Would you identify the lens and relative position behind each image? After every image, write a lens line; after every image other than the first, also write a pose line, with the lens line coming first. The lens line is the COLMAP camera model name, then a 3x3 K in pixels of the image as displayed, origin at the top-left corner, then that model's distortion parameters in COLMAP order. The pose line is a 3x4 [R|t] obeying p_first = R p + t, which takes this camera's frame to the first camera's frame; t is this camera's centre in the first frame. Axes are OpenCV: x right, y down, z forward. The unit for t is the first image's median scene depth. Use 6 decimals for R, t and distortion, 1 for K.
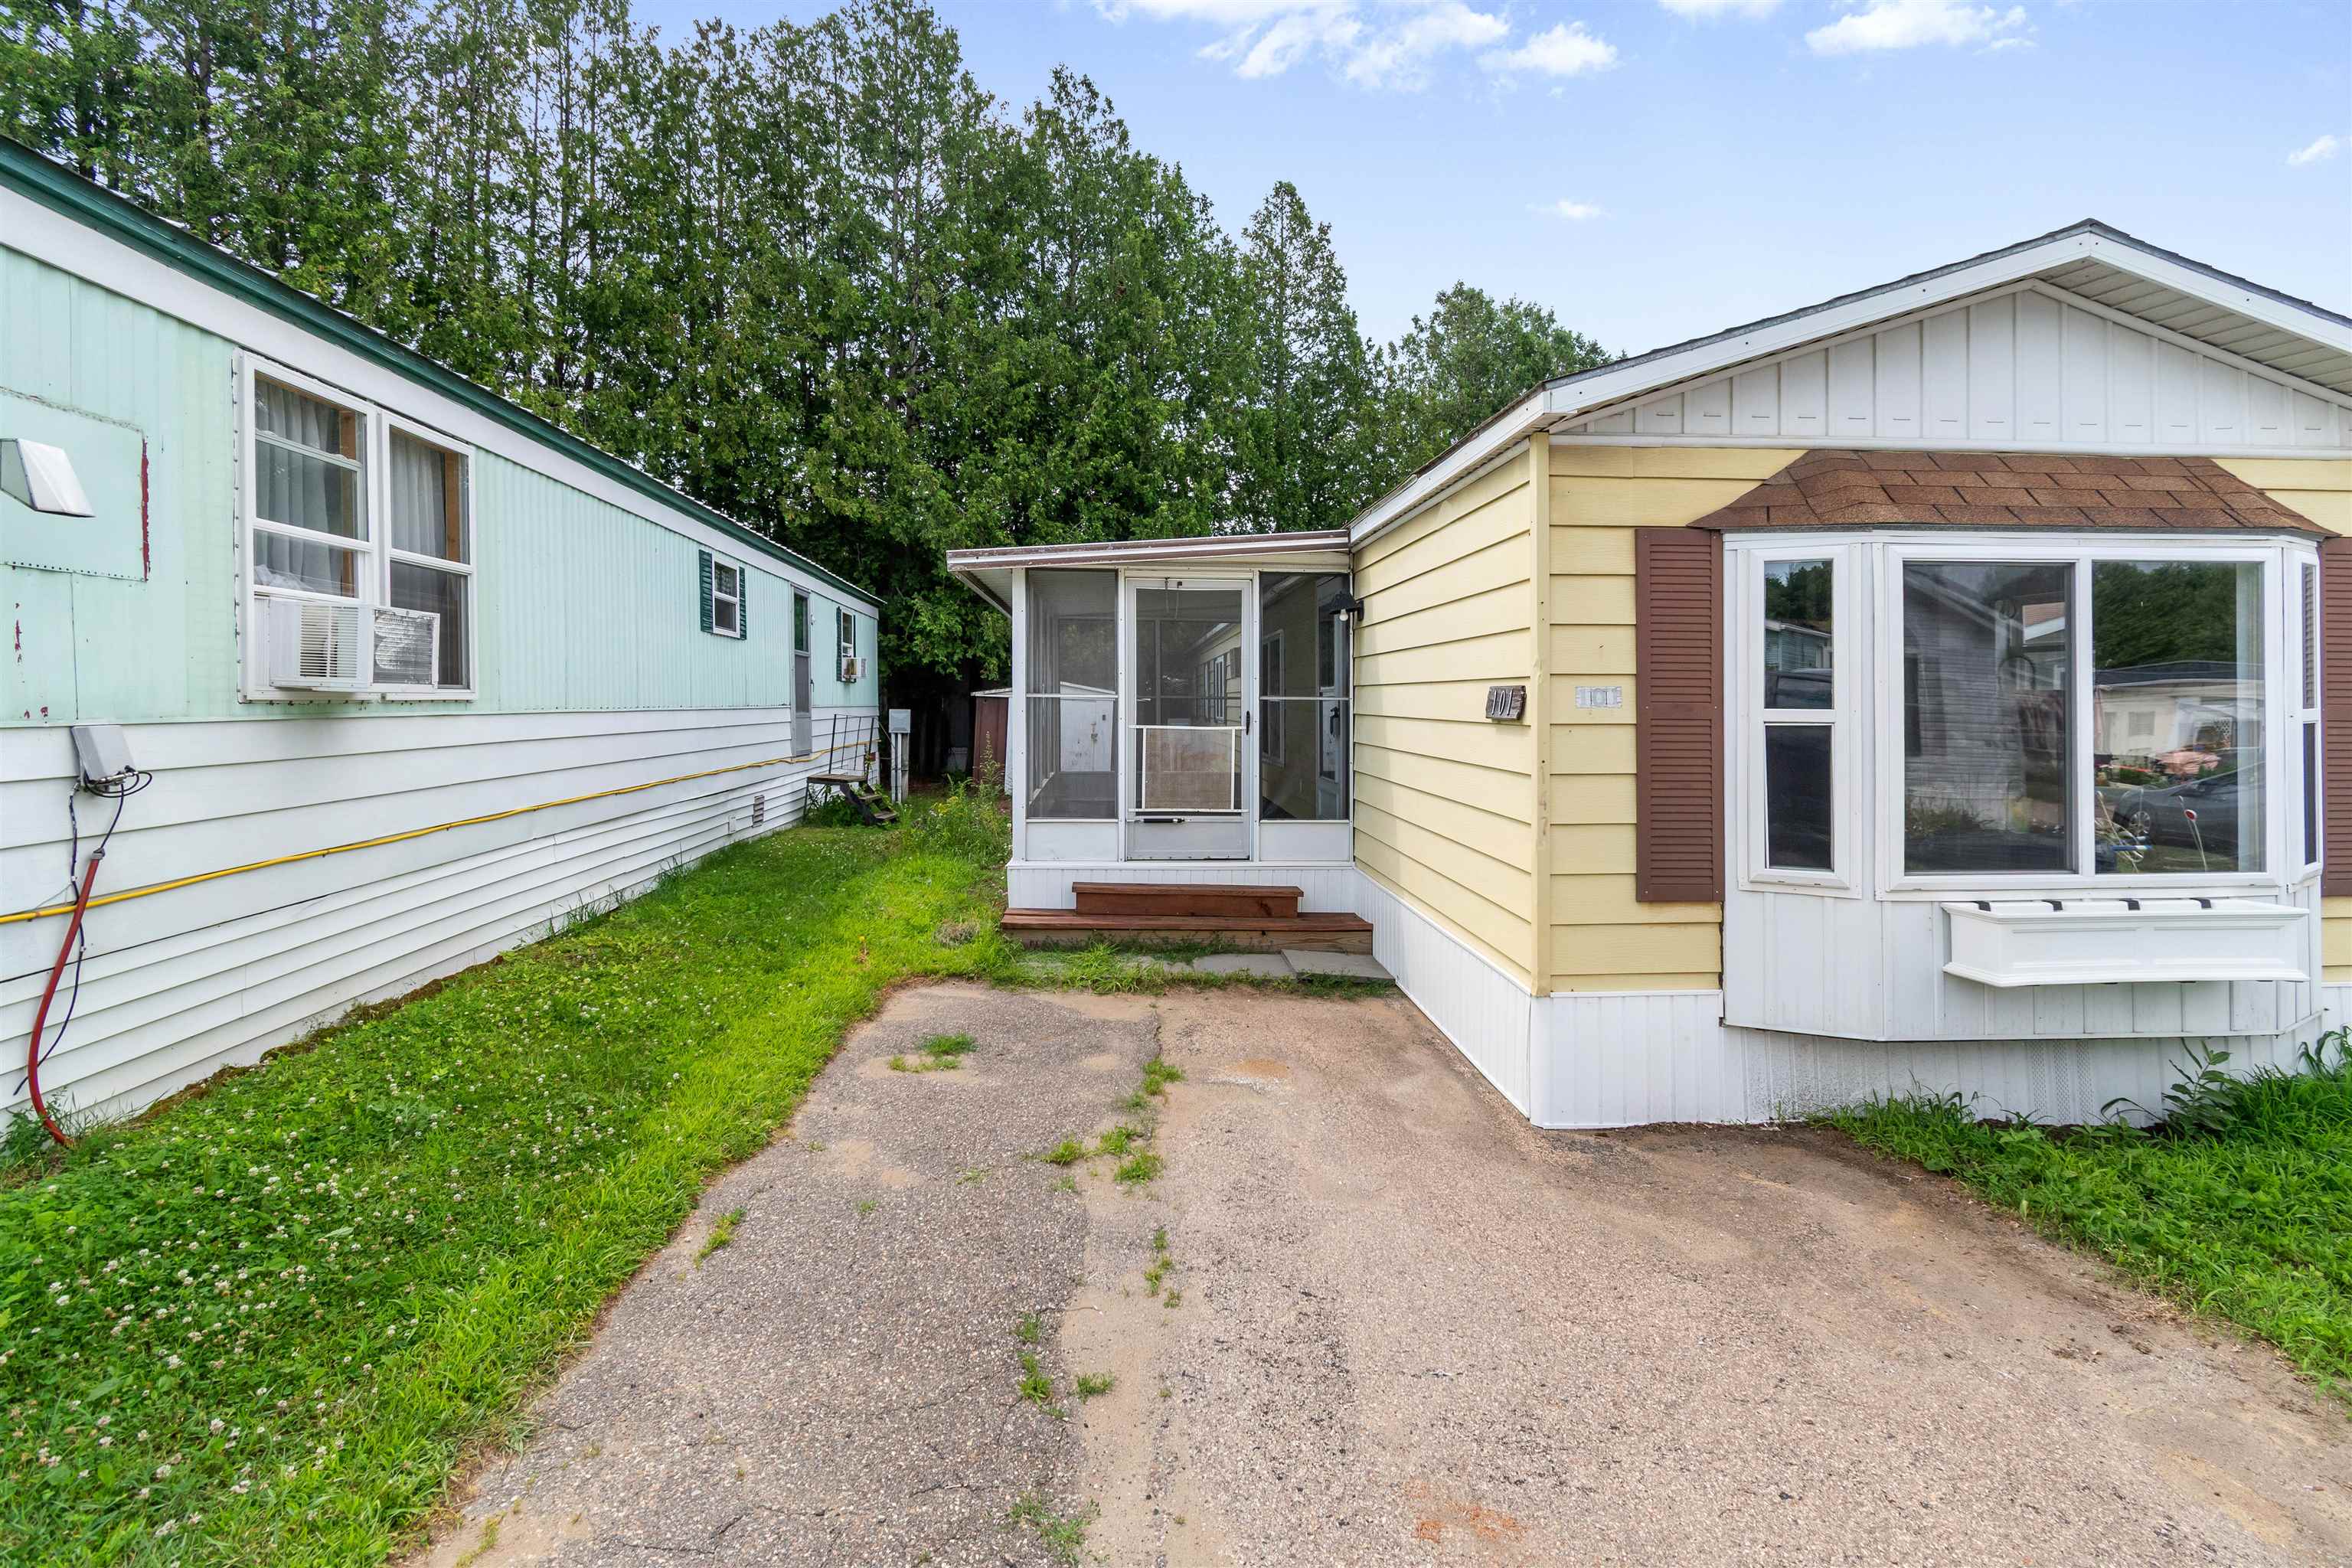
lens RADIAL K [[1065.3, 0, 1179.7], [0, 1065.3, 684.9], [0, 0, 1]] dist [0.004523, -0.002520]
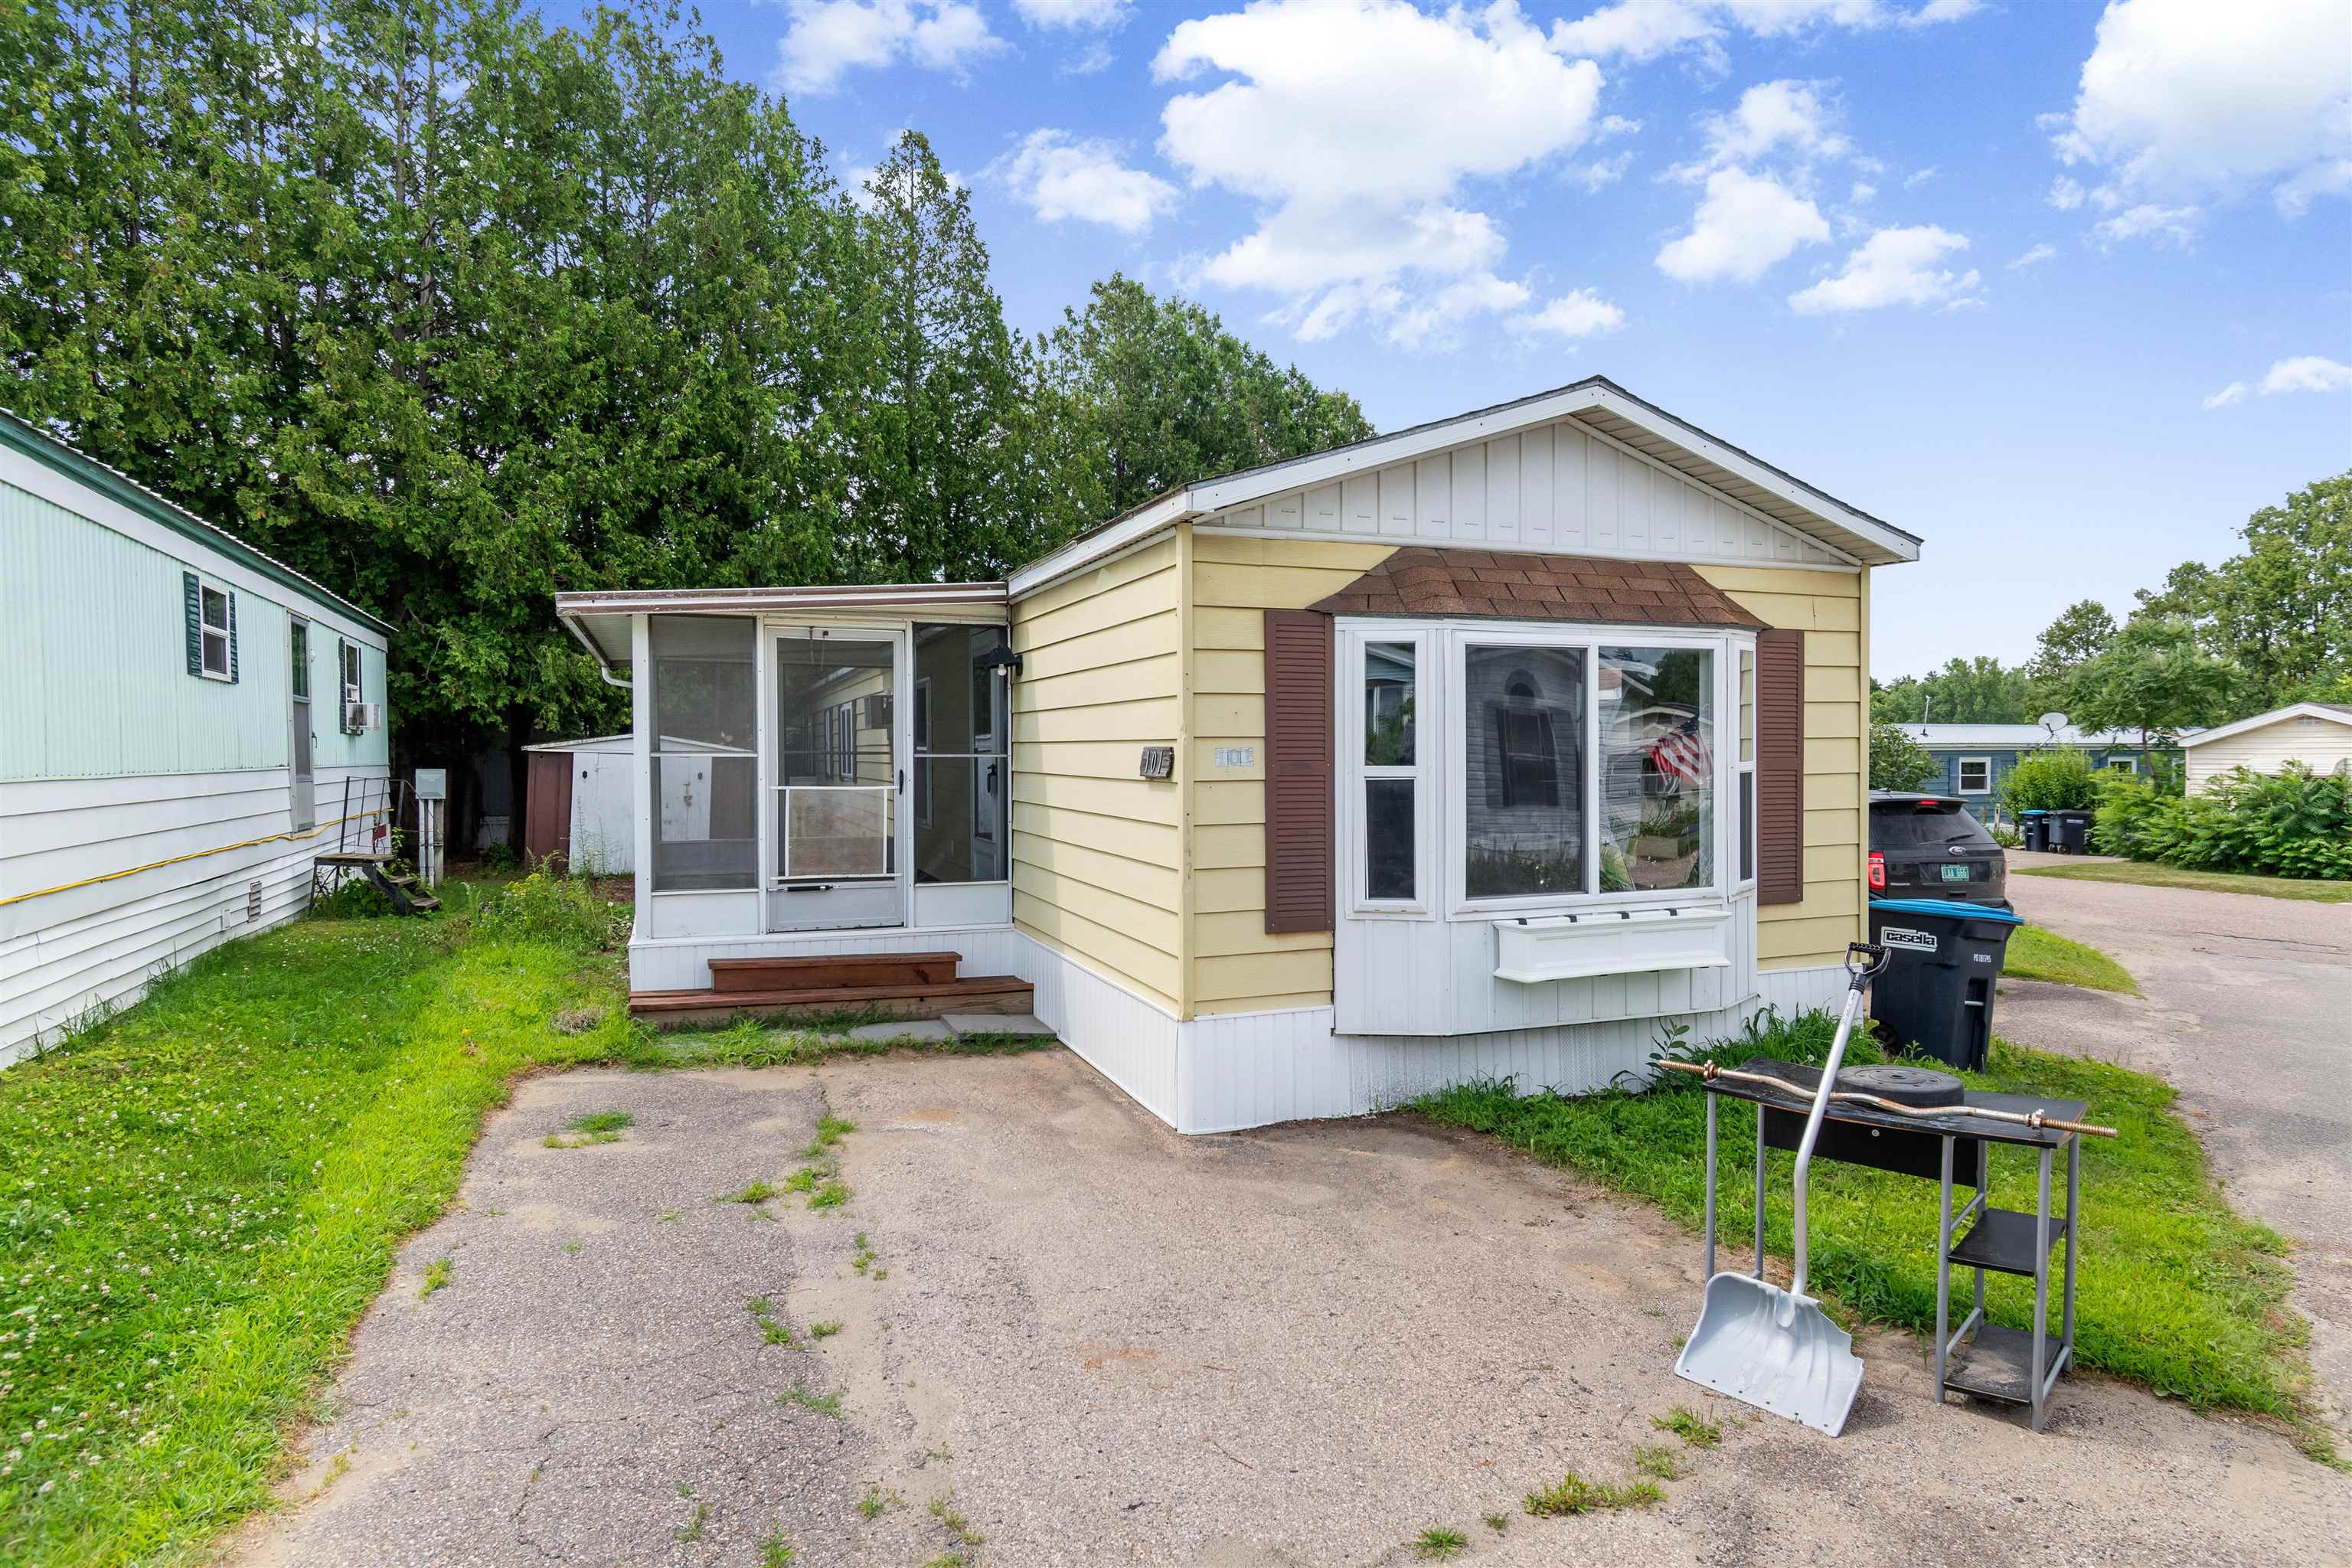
lens RADIAL K [[1311.3, 0, 1181.3], [0, 1311.3, 751.2], [0, 0, 1]] dist [0.001133, -0.002223]
pose [[0.954460, -0.006932, 0.298259, -0.056174], [0.002184, 0.999866, 0.016250, -0.012441], [-0.298331, -0.014859, 0.954347, -0.227023]]
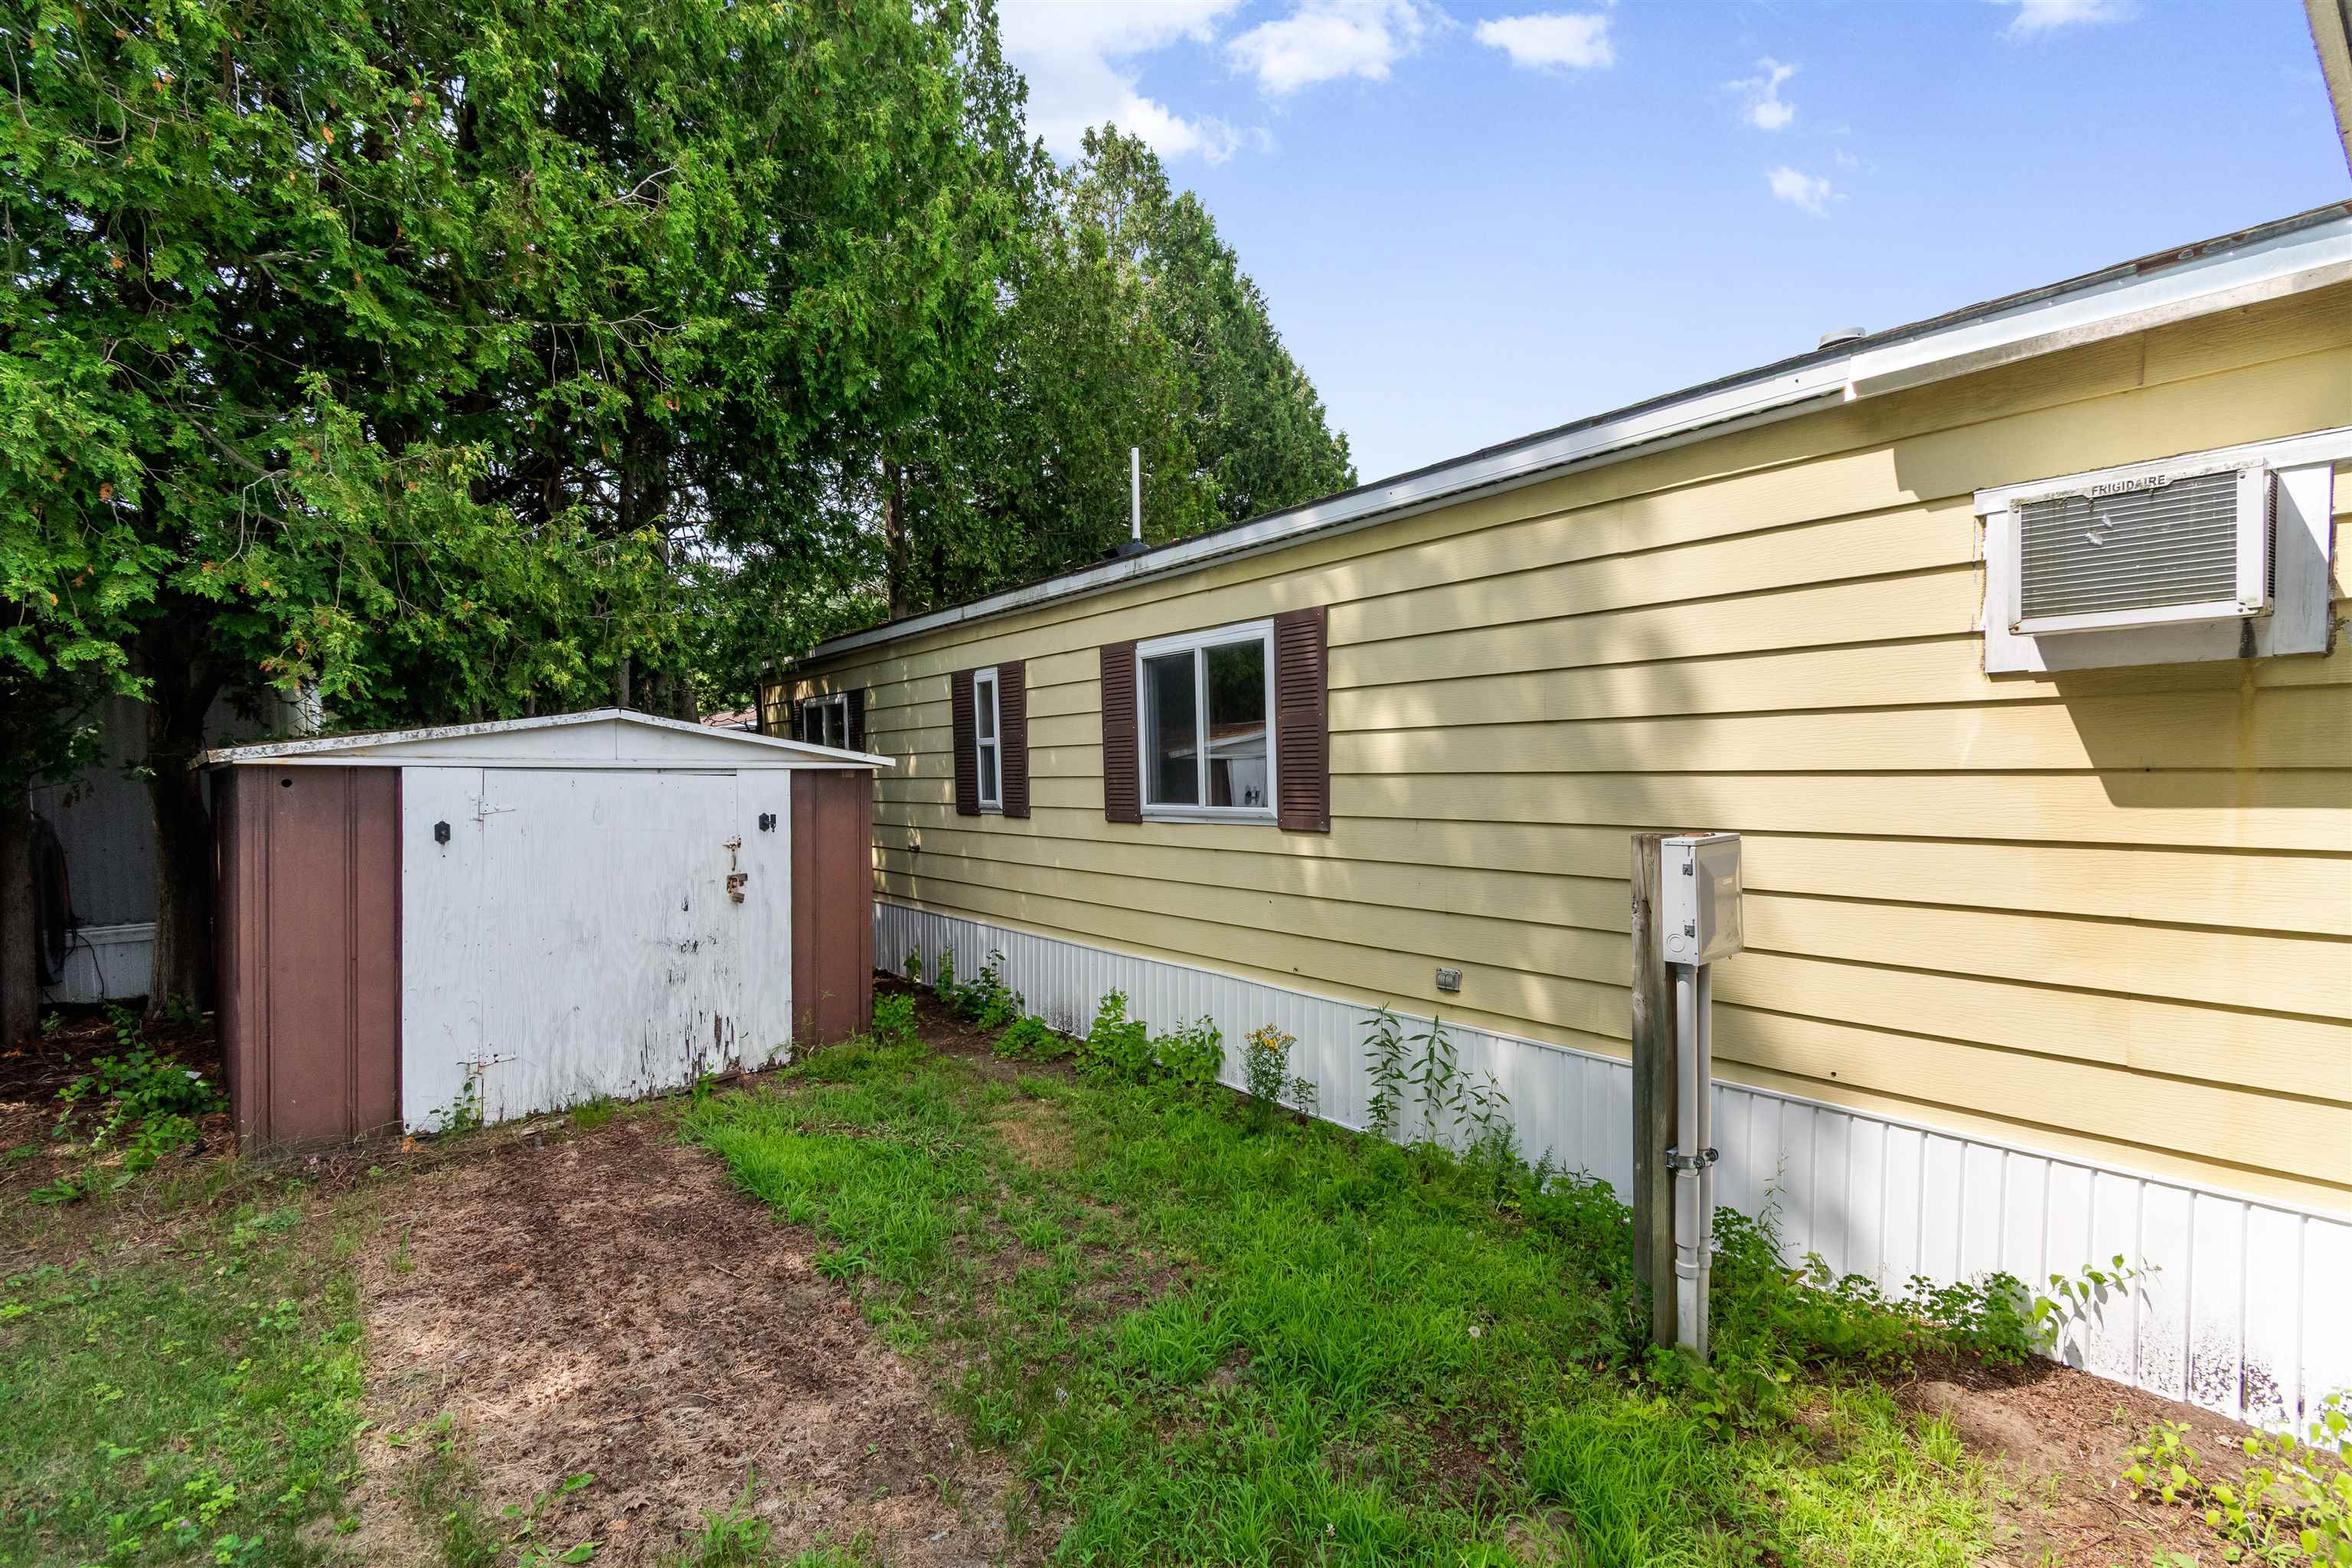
lens RADIAL K [[1061.5, 0, 1187.4], [0, 1061.5, 792.2], [0, 0, 1]] dist [0.002638, 0.000085]
pose [[0.817610, -0.039308, 0.574430, -0.460454], [0.016478, 0.998856, 0.044898, 0.027994], [-0.575537, -0.027243, 0.817322, 2.021442]]
